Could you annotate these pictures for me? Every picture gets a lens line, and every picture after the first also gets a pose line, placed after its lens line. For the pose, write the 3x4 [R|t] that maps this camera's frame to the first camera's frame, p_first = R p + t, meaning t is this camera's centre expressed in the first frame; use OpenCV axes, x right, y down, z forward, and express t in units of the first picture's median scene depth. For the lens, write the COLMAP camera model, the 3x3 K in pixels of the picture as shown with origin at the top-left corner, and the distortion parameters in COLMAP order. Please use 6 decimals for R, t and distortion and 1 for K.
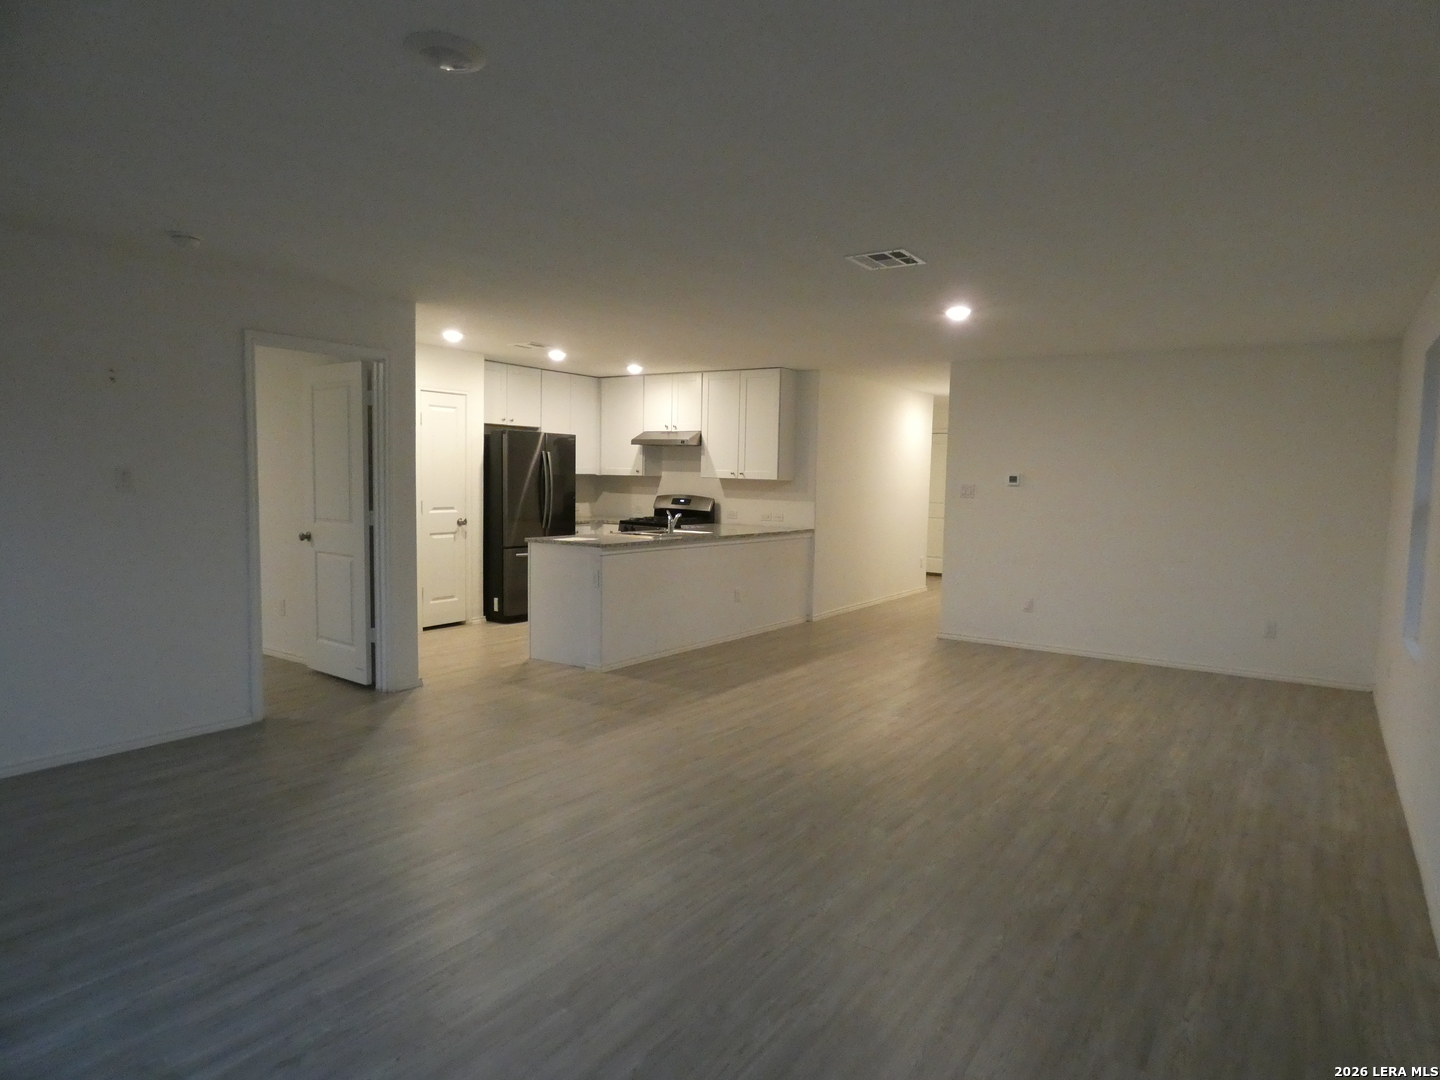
lens RADIAL K [[864.8, 0, 717.8], [0, 864.8, 537.5], [0, 0, 1]] dist [-0.007416, 0.004022]
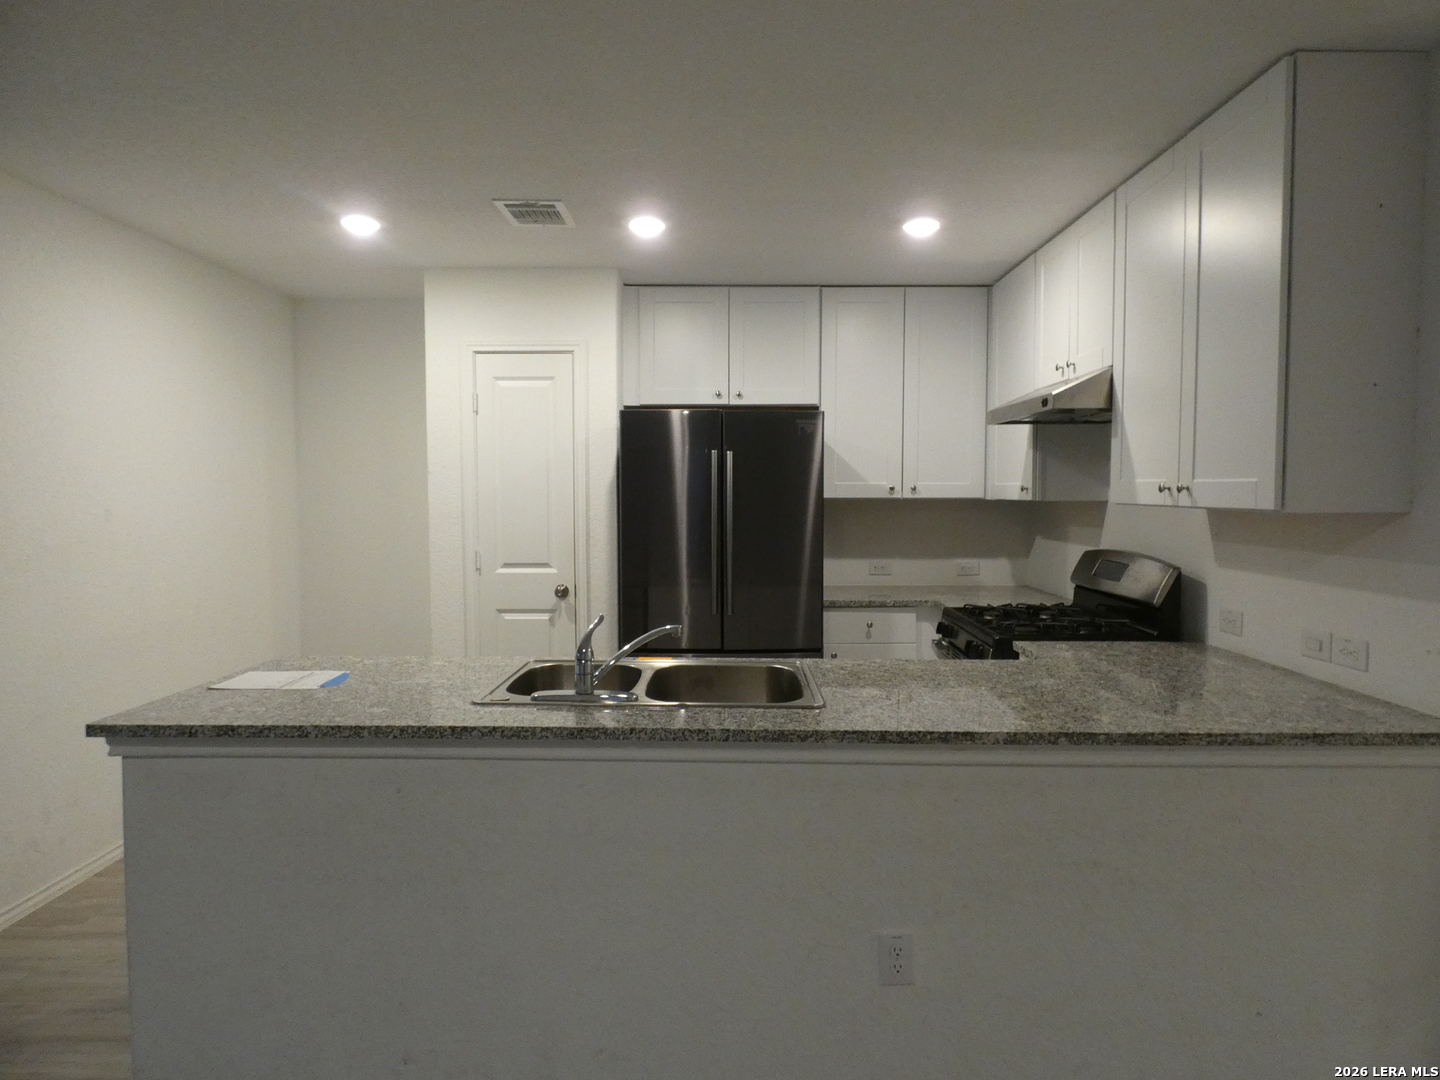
lens RADIAL K [[864.8, 0, 730.9], [0, 864.8, 534.6], [0, 0, 1]] dist [-0.007416, 0.004022]
pose [[0.570222, 0.021207, -0.821217, 0.173996], [-0.049747, 0.998724, -0.008751, -0.047278], [0.819983, 0.045843, 0.570549, 0.690587]]
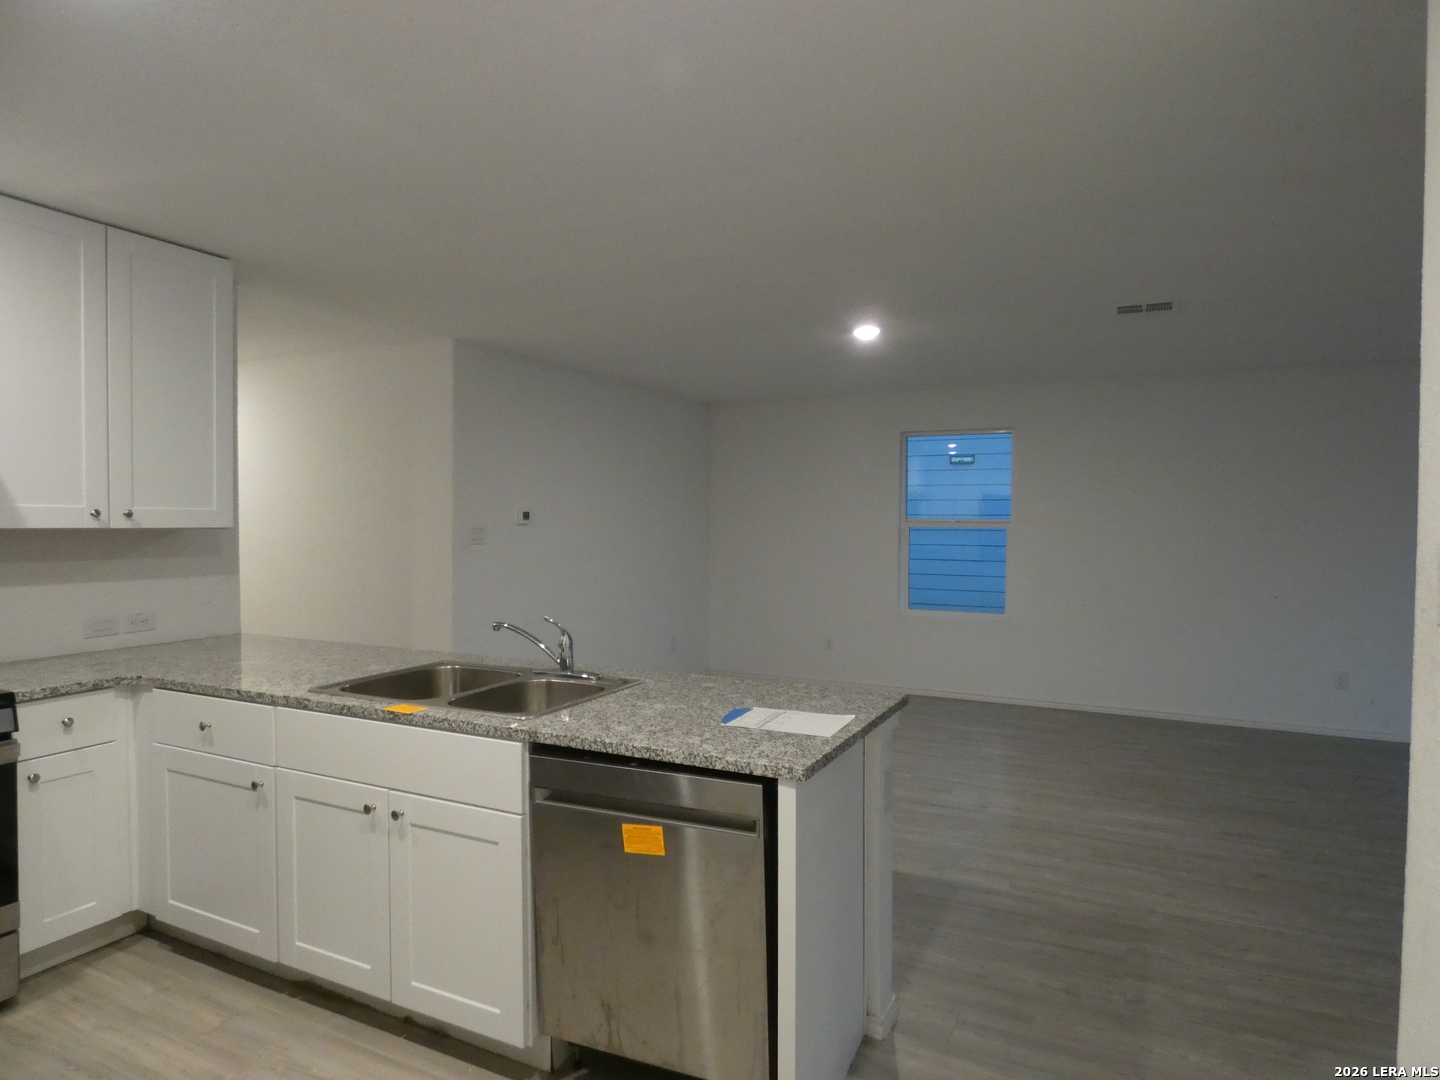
lens RADIAL K [[864.8, 0, 732.3], [0, 864.8, 545.1], [0, 0, 1]] dist [-0.007416, 0.004022]
pose [[-0.143721, -0.054345, 0.988125, -0.355217], [0.069008, 0.995510, 0.064789, -0.064877], [-0.987209, 0.077500, -0.139325, 0.776168]]
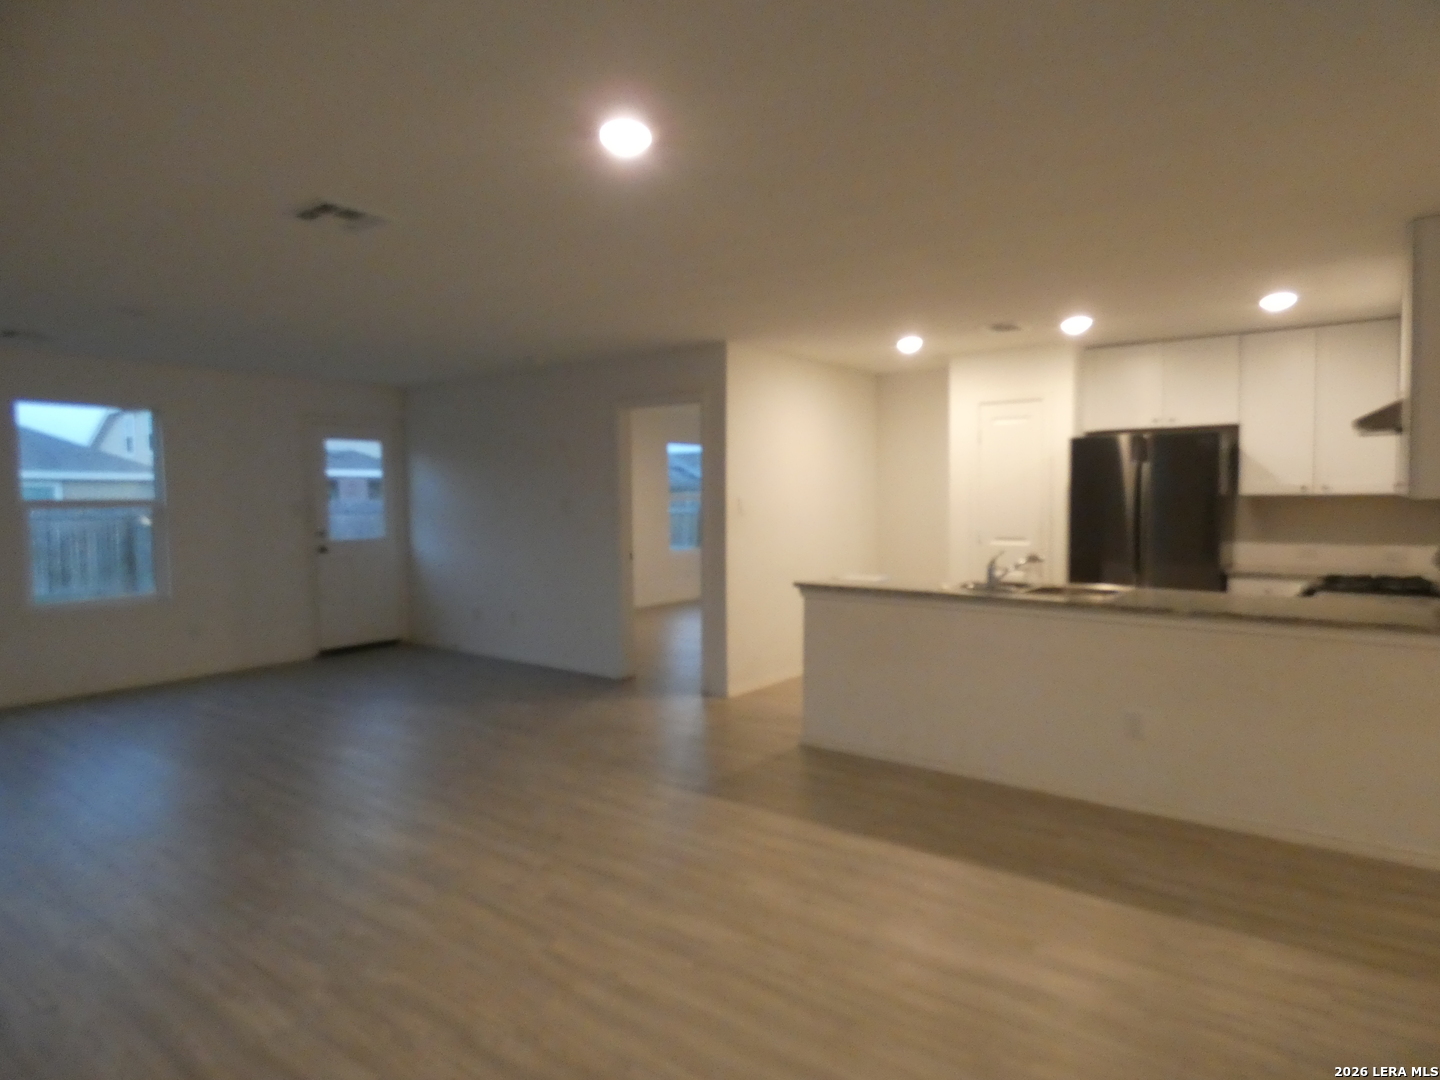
lens RADIAL K [[864.8, 0, 729.8], [0, 864.8, 543.5], [0, 0, 1]] dist [-0.007416, 0.004022]
pose [[-0.037708, 0.032695, -0.998754, 0.457753], [-0.068004, 0.997064, 0.035207, -0.035445], [0.996972, 0.069246, -0.035374, 0.660654]]
